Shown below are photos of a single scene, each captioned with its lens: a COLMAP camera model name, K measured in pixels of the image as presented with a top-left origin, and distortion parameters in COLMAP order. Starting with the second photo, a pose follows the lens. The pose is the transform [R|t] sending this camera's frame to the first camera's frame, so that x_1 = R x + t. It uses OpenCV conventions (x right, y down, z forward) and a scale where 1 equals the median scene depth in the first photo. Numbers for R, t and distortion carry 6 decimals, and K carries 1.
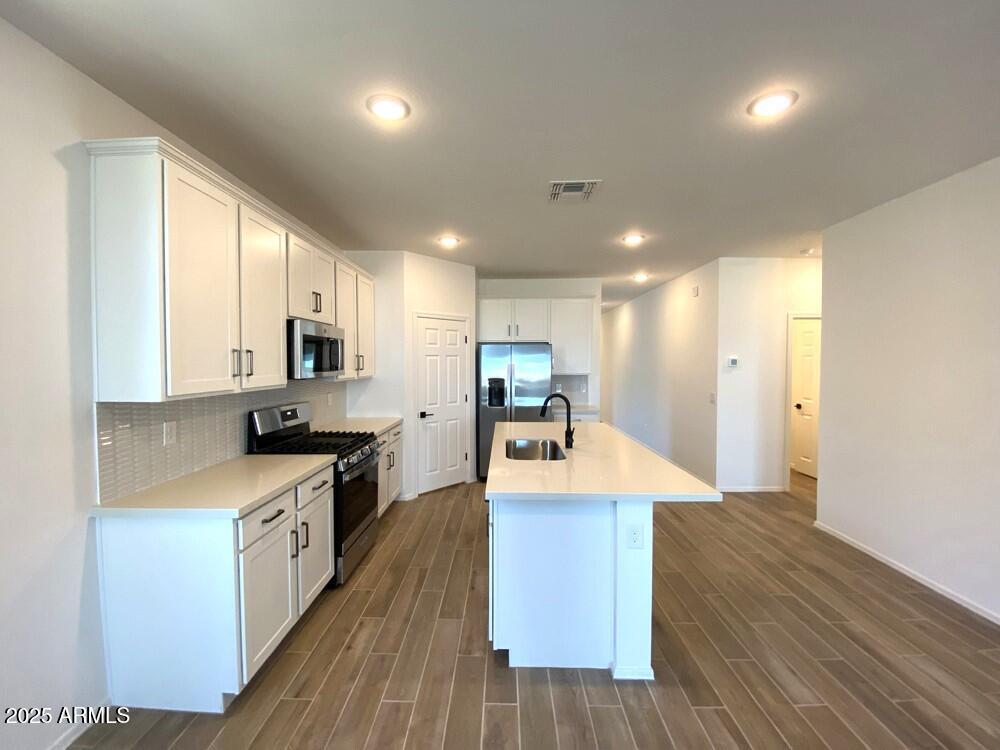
lens RADIAL K [[403.5, 0, 494.9], [0, 403.5, 373.1], [0, 0, 1]] dist [-0.004262, -0.000516]
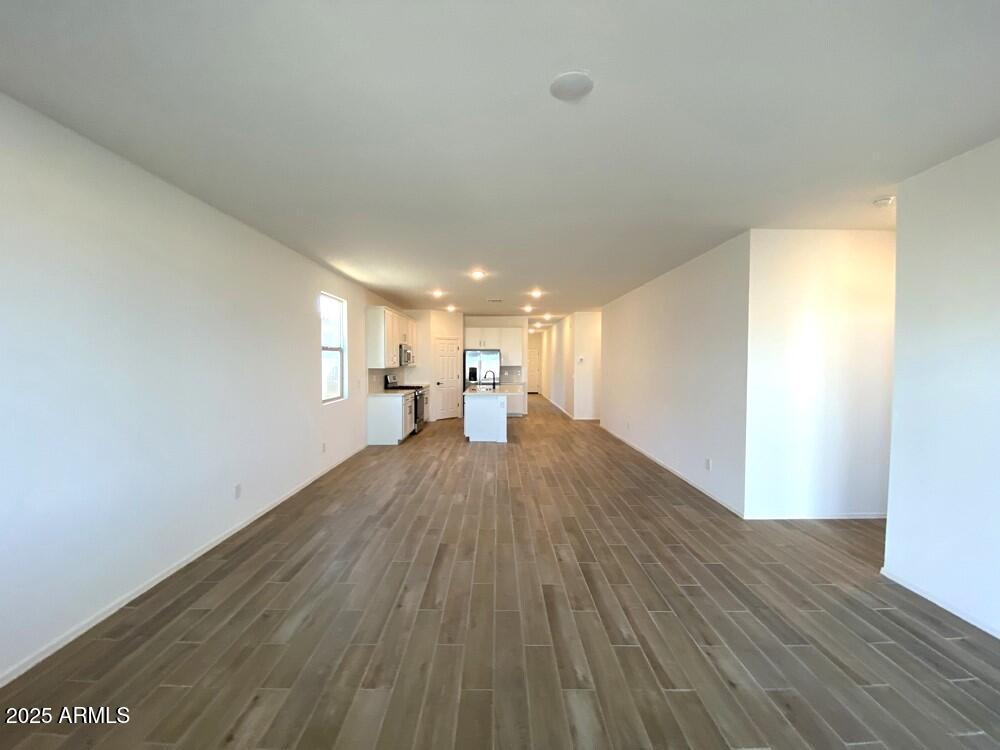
lens RADIAL K [[403.5, 0, 504.1], [0, 403.5, 371.3], [0, 0, 1]] dist [-0.004262, -0.000516]
pose [[0.999152, 0.003742, 0.041014, 0.083465], [-0.003784, 0.999992, 0.000952, 0.033433], [-0.041010, -0.001106, 0.999158, -1.143458]]
